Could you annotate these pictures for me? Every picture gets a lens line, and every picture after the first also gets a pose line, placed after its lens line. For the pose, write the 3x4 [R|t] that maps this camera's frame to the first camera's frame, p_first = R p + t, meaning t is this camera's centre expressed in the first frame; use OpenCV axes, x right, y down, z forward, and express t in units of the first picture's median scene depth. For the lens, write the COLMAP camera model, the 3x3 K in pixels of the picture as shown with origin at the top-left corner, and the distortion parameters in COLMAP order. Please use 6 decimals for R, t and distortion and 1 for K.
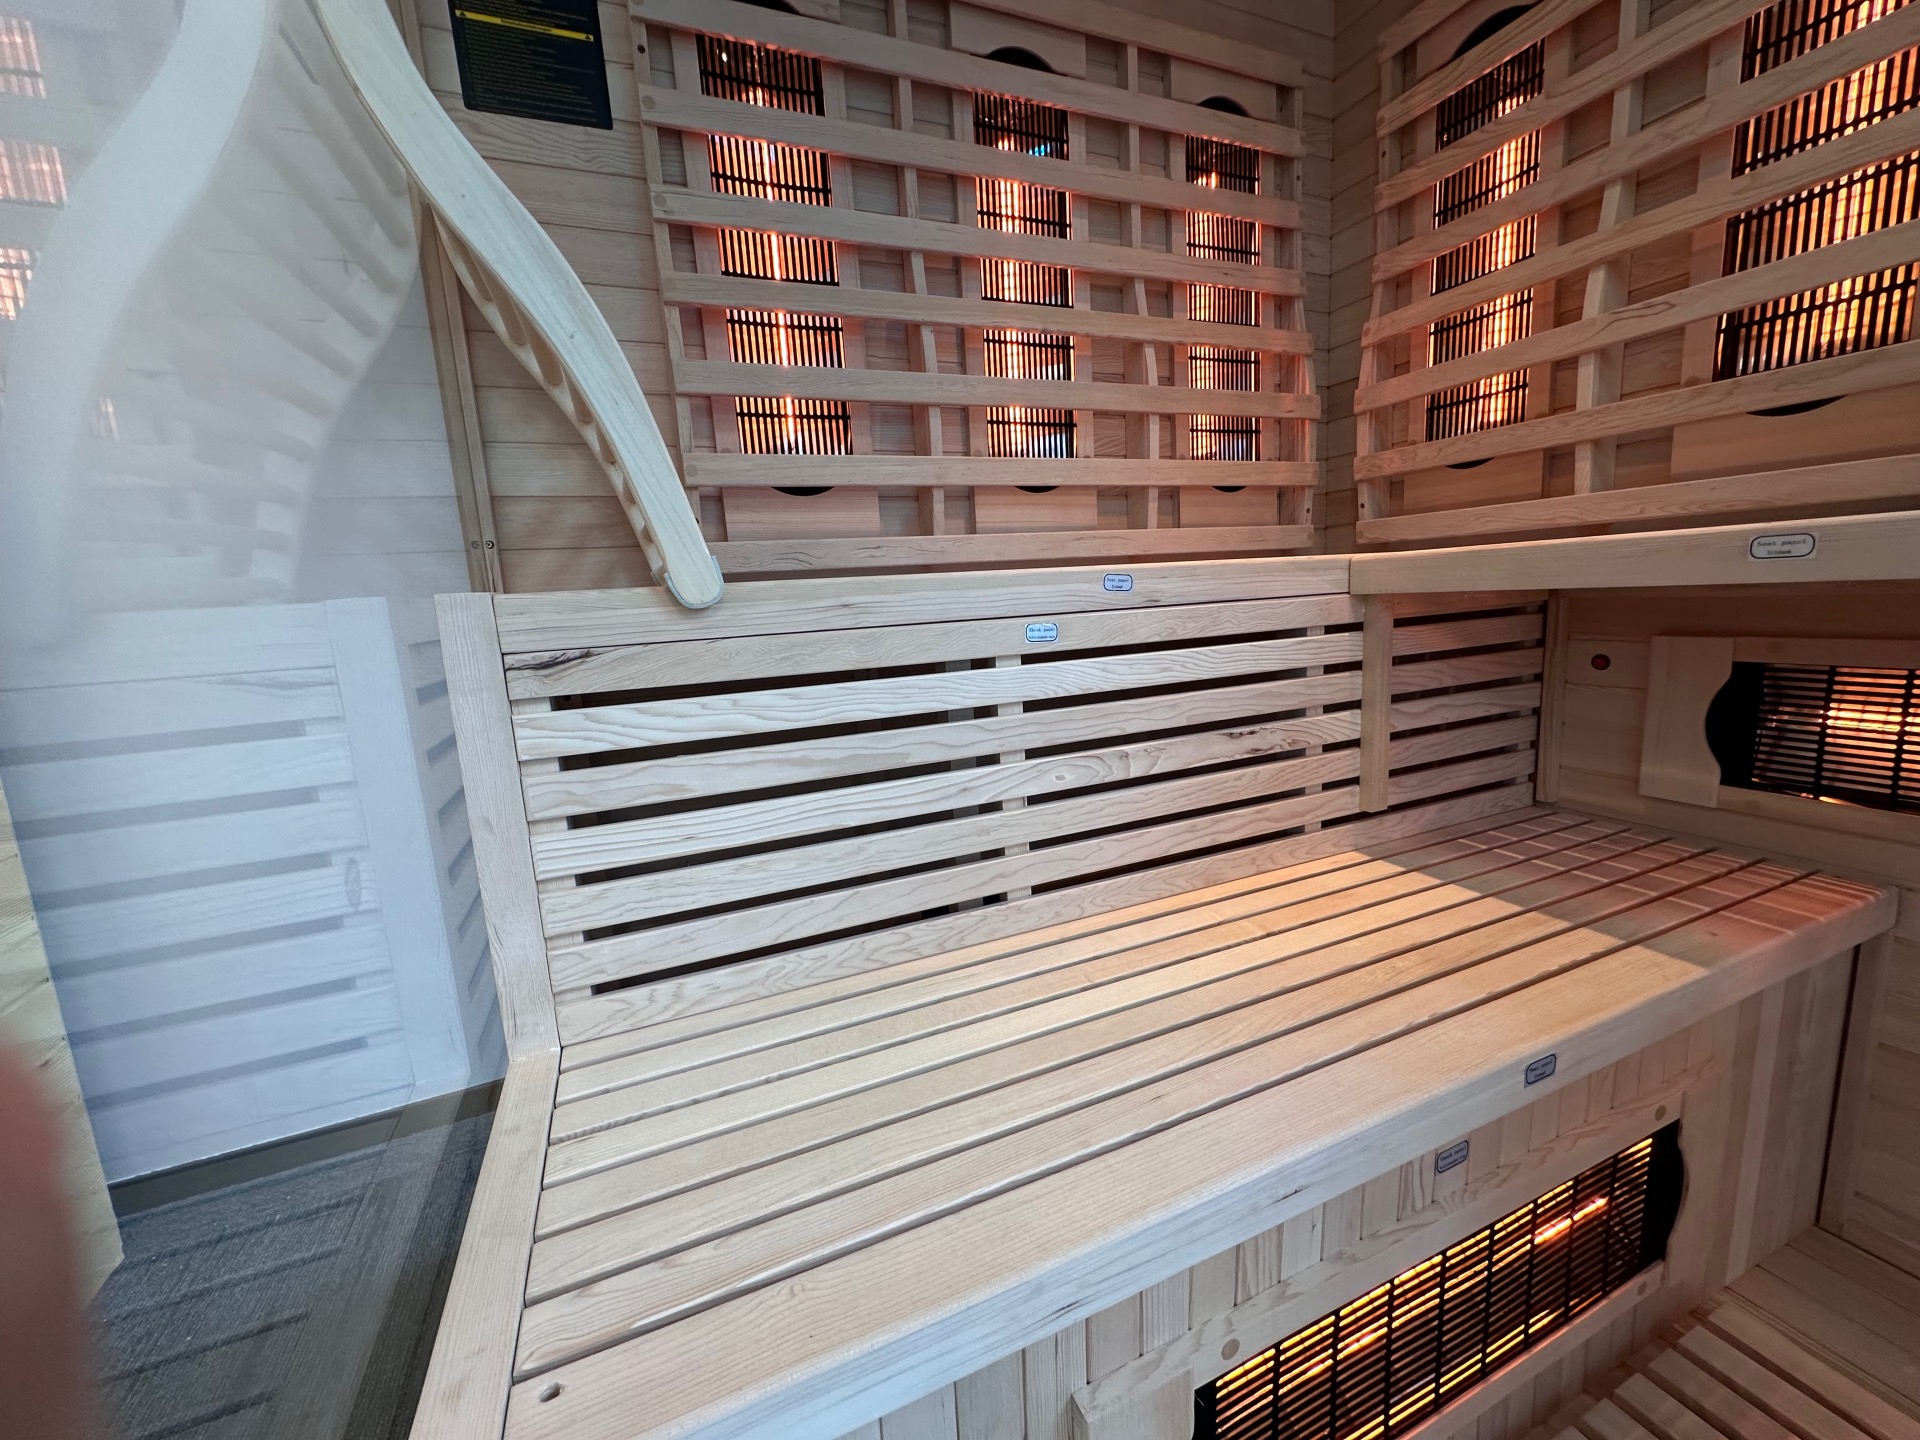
lens RADIAL K [[766.0, 0, 959.5], [0, 766.0, 718.3], [0, 0, 1]] dist [-0.006353, 0.001800]
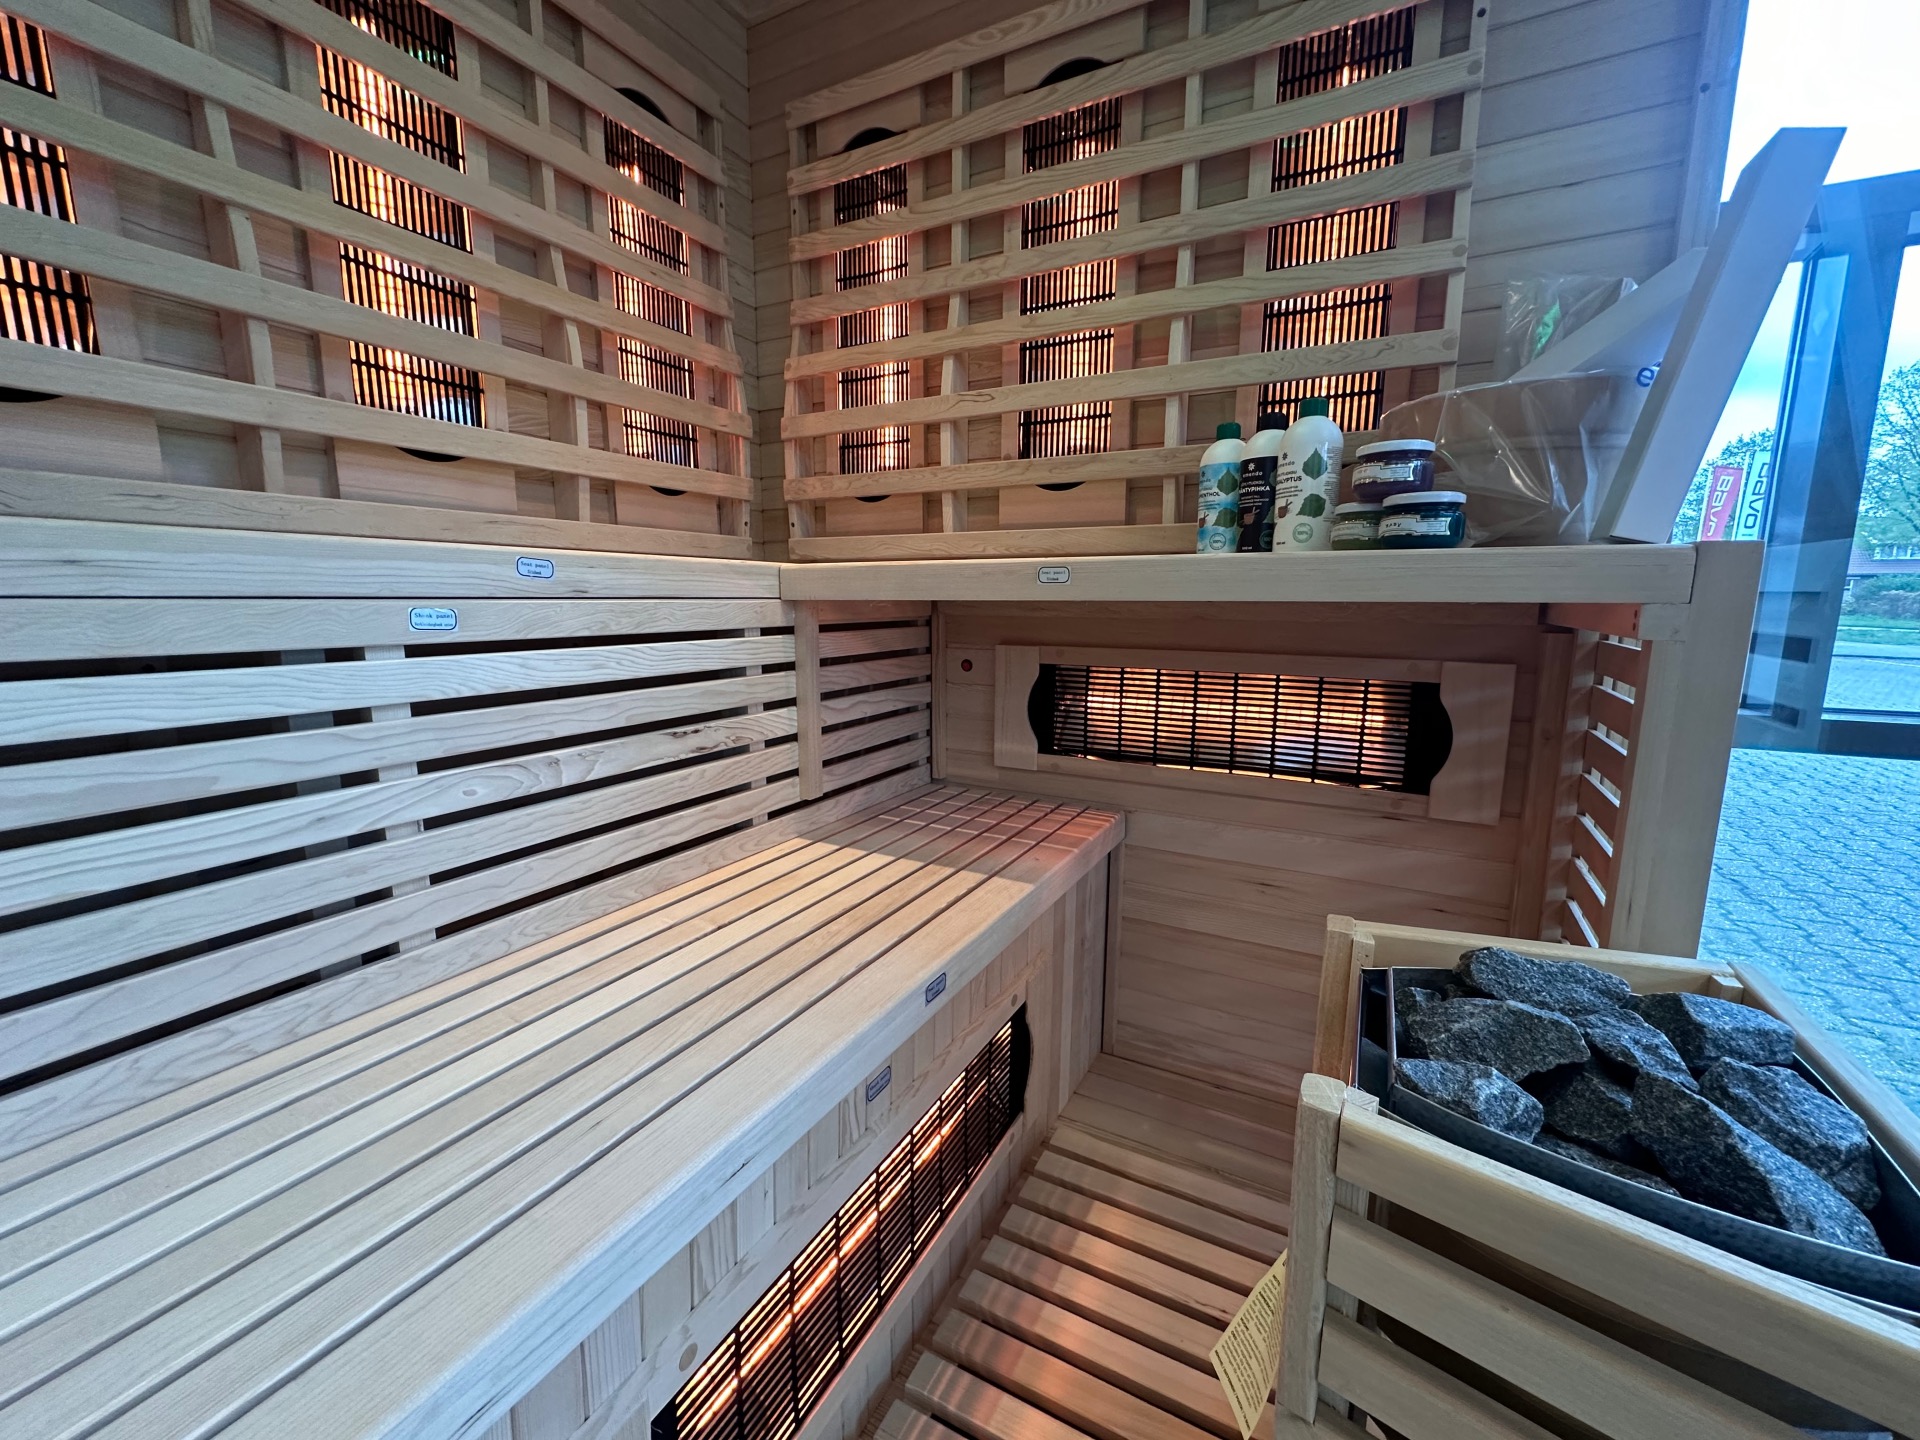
lens RADIAL K [[766.0, 0, 958.5], [0, 766.0, 718.6], [0, 0, 1]] dist [-0.006353, 0.001800]
pose [[0.783382, -0.037643, 0.620399, 0.029045], [0.051730, 0.998650, -0.004725, 0.023515], [-0.619384, 0.035795, 0.784272, 0.001993]]
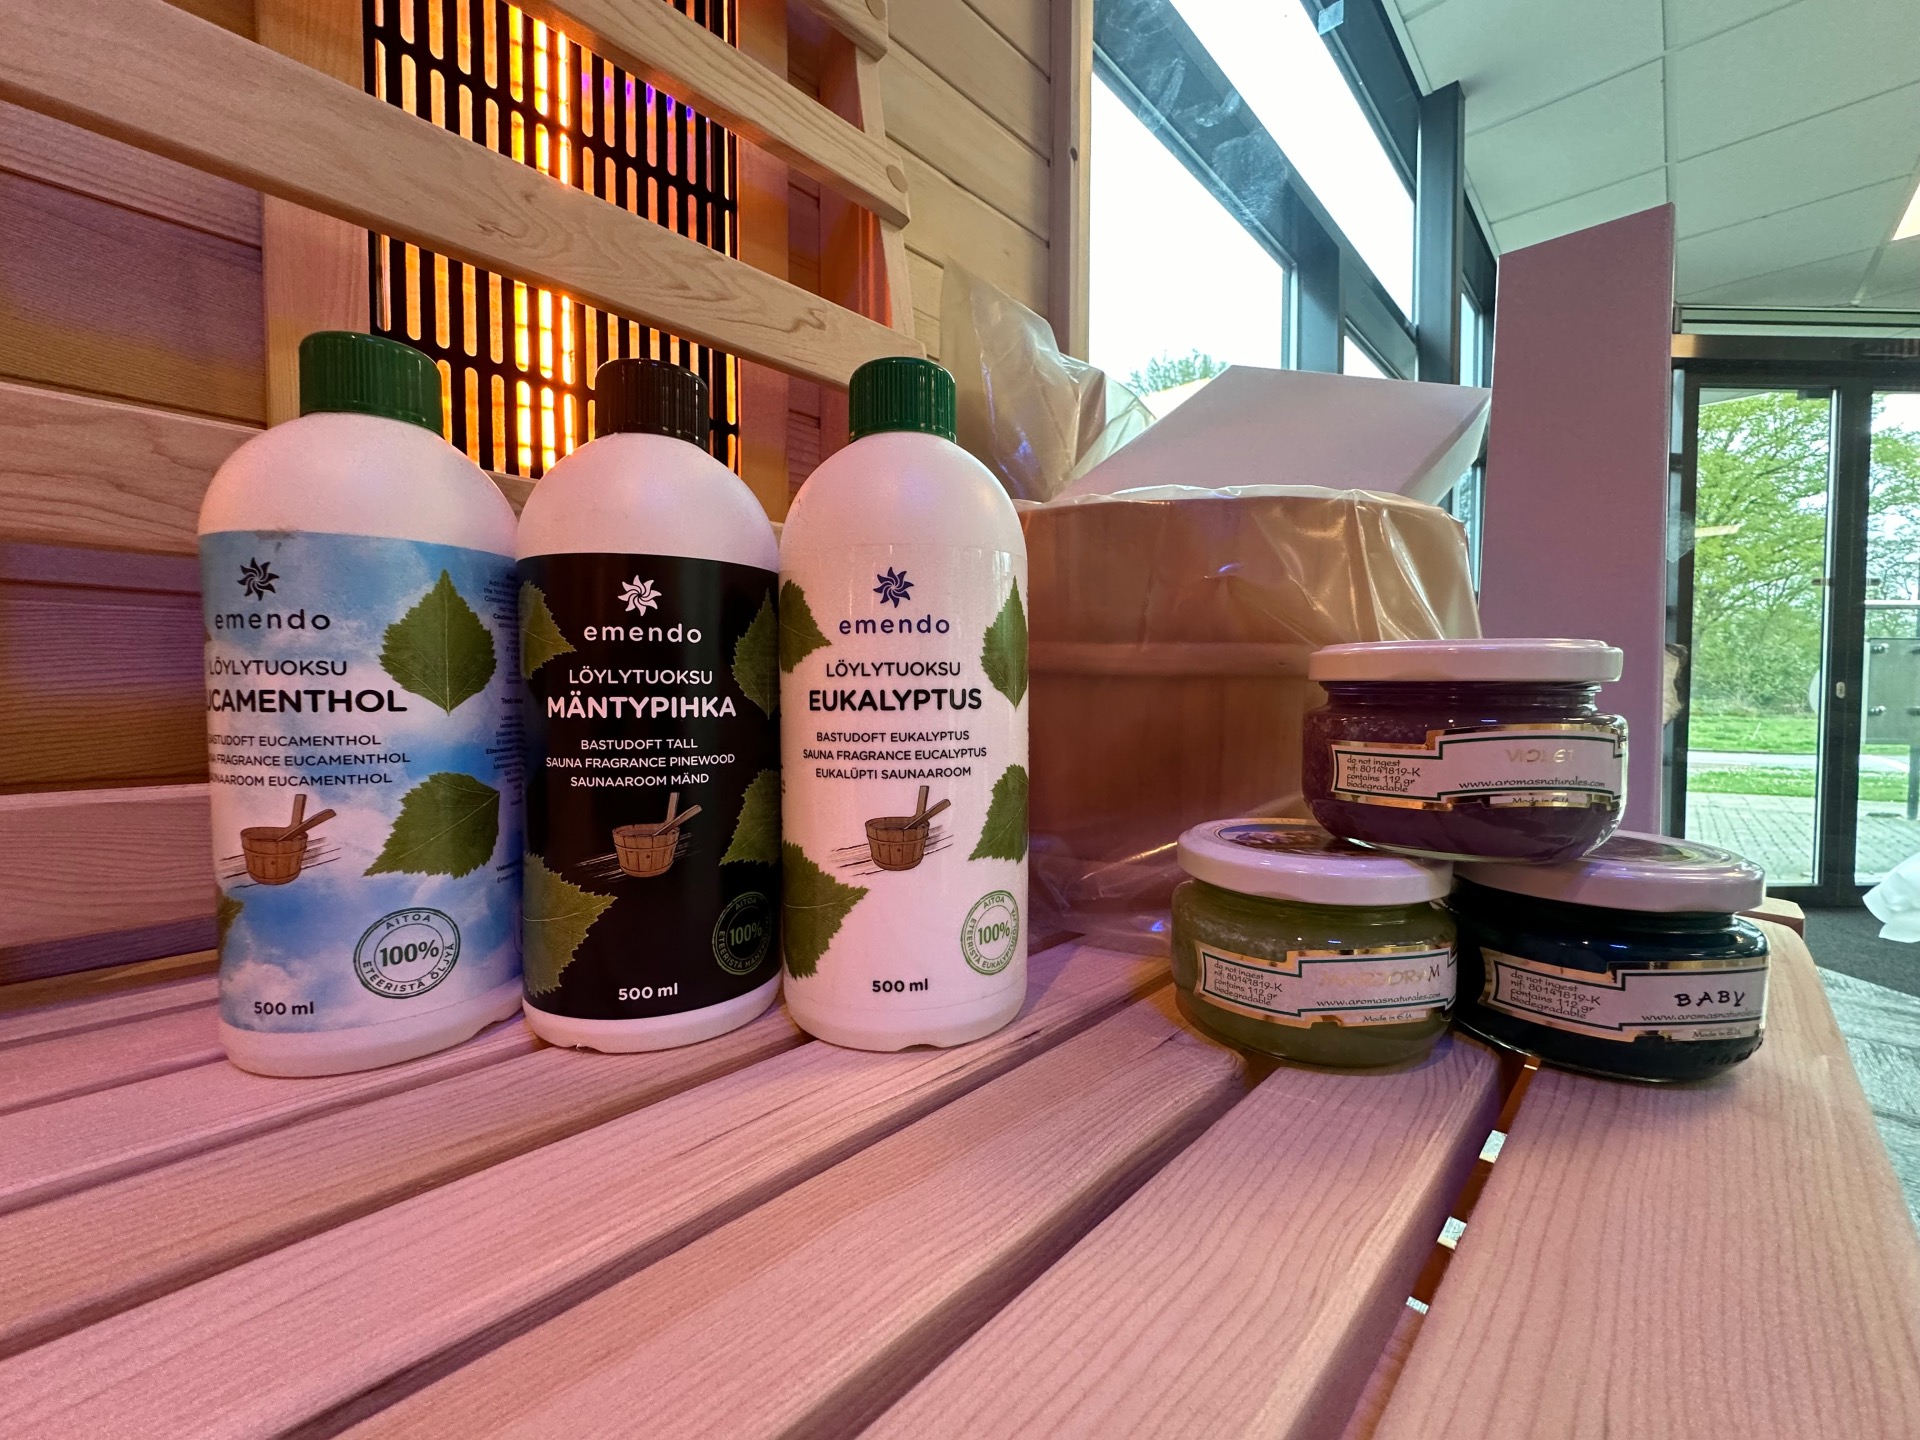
lens RADIAL K [[766.0, 0, 954.1], [0, 766.0, 723.1], [0, 0, 1]] dist [-0.006353, 0.001800]
pose [[-0.387527, 0.024588, 0.921530, 0.723303], [0.171188, 0.984177, 0.045730, -0.243201], [-0.905824, 0.175476, -0.385604, 0.526635]]
